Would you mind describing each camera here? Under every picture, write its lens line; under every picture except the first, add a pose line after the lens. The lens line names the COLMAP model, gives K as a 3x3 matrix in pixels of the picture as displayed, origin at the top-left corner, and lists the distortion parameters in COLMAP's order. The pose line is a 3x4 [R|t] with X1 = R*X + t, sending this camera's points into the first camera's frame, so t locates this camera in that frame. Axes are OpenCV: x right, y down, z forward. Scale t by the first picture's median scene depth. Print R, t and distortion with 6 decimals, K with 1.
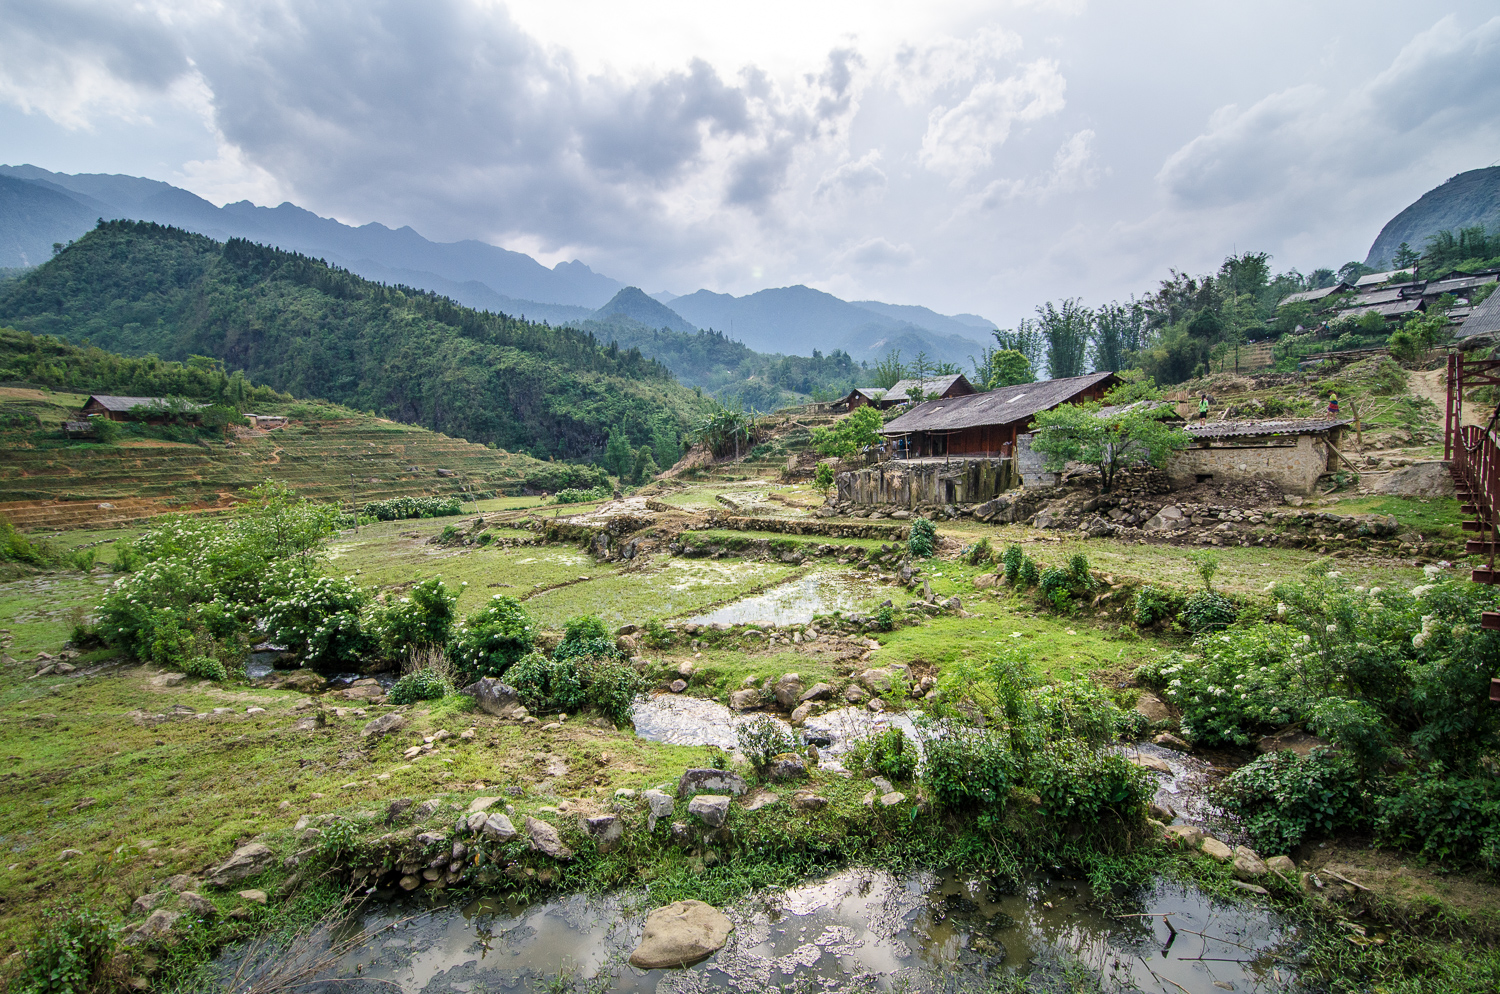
lens RADIAL K [[698.5, 0, 757.8], [0, 698.5, 497.4], [0, 0, 1]] dist [-0.024082, -0.002649]
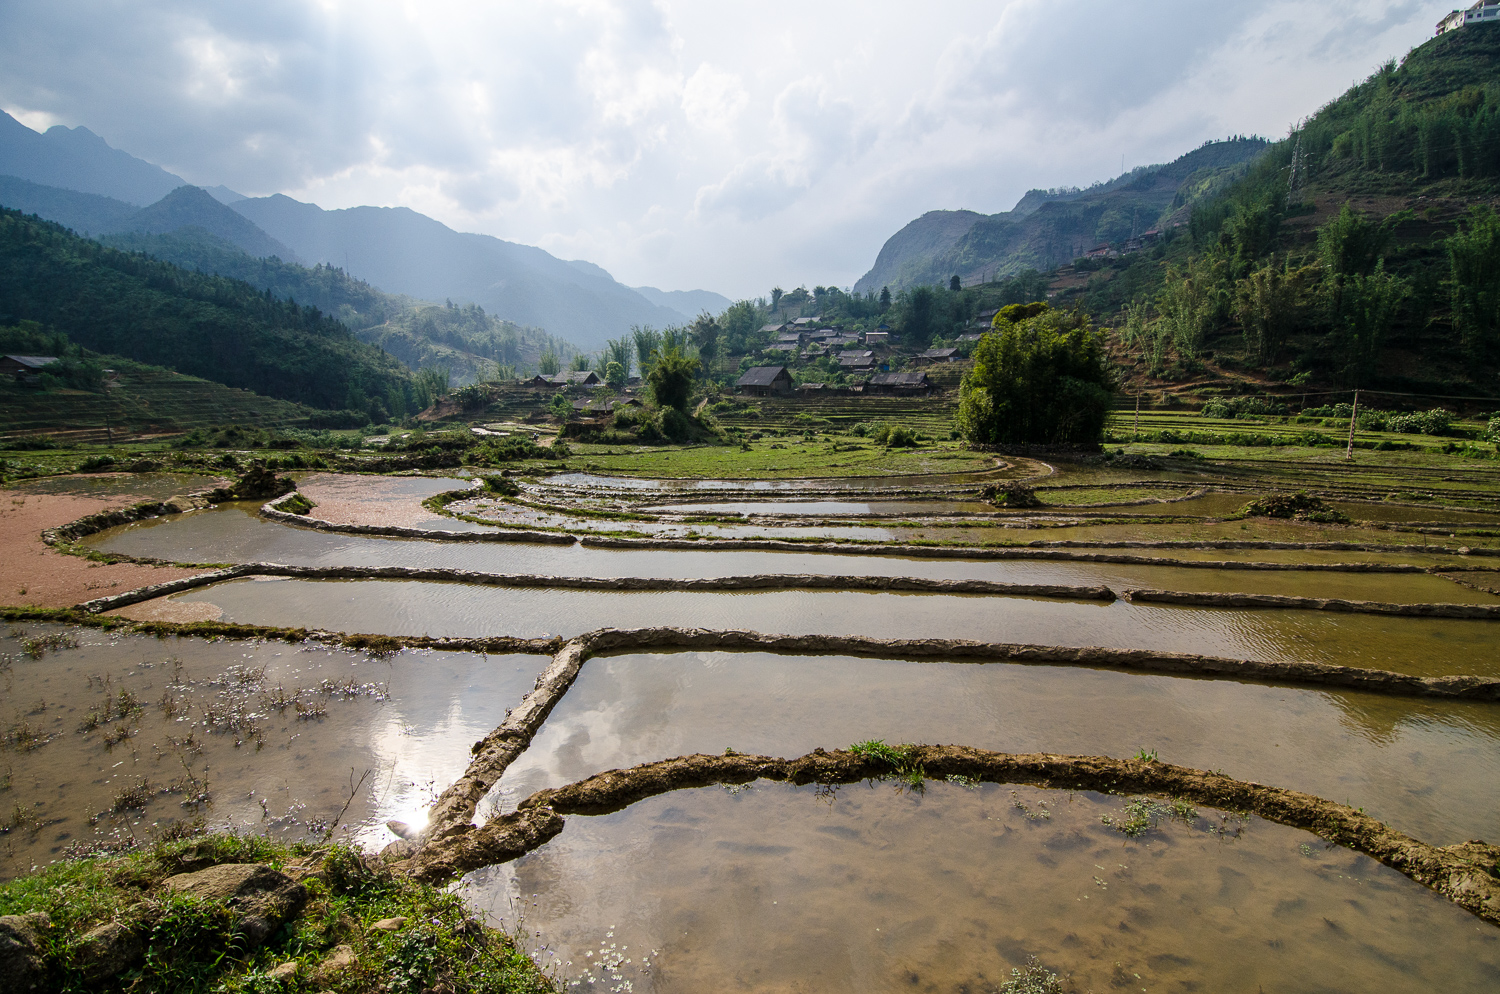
lens RADIAL K [[698.5, 0, 751.8], [0, 698.5, 495.3], [0, 0, 1]] dist [-0.024082, -0.002649]
pose [[0.864972, -0.034749, 0.500616, -0.155387], [-0.004547, 0.997016, 0.077062, 0.011923], [-0.501800, -0.068933, 0.862233, -0.468008]]
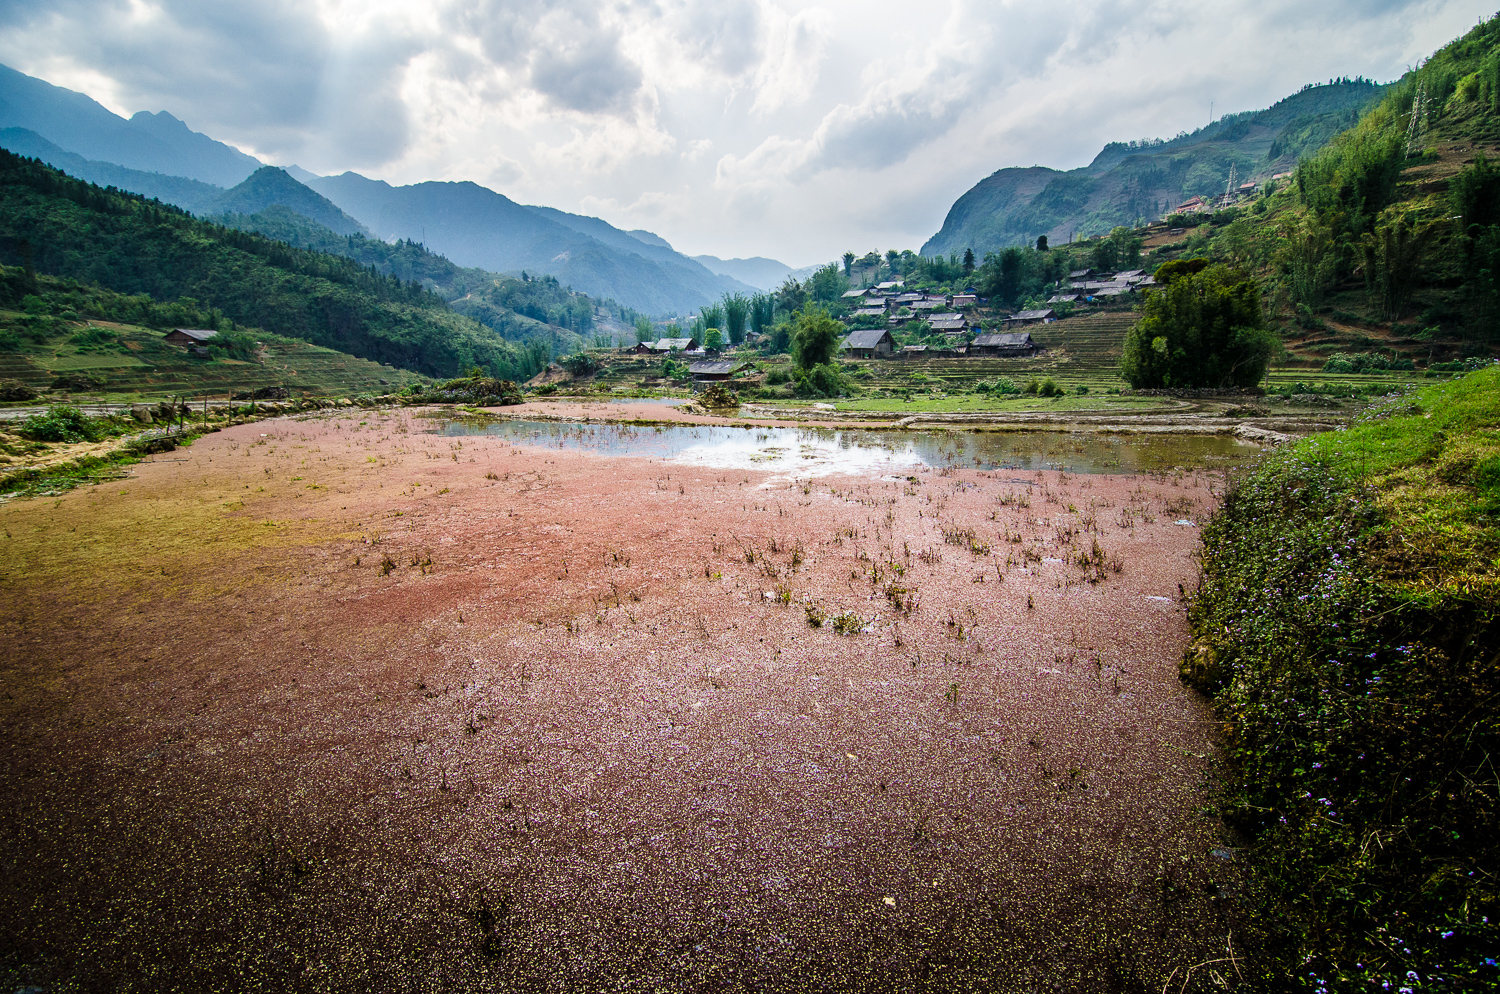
lens RADIAL K [[698.5, 0, 756.3], [0, 698.5, 500.9], [0, 0, 1]] dist [-0.024082, -0.002649]
pose [[0.900034, -0.058305, 0.431901, -0.217411], [0.003050, 0.991829, 0.127536, 0.020668], [-0.435808, -0.113469, 0.892858, -0.472765]]
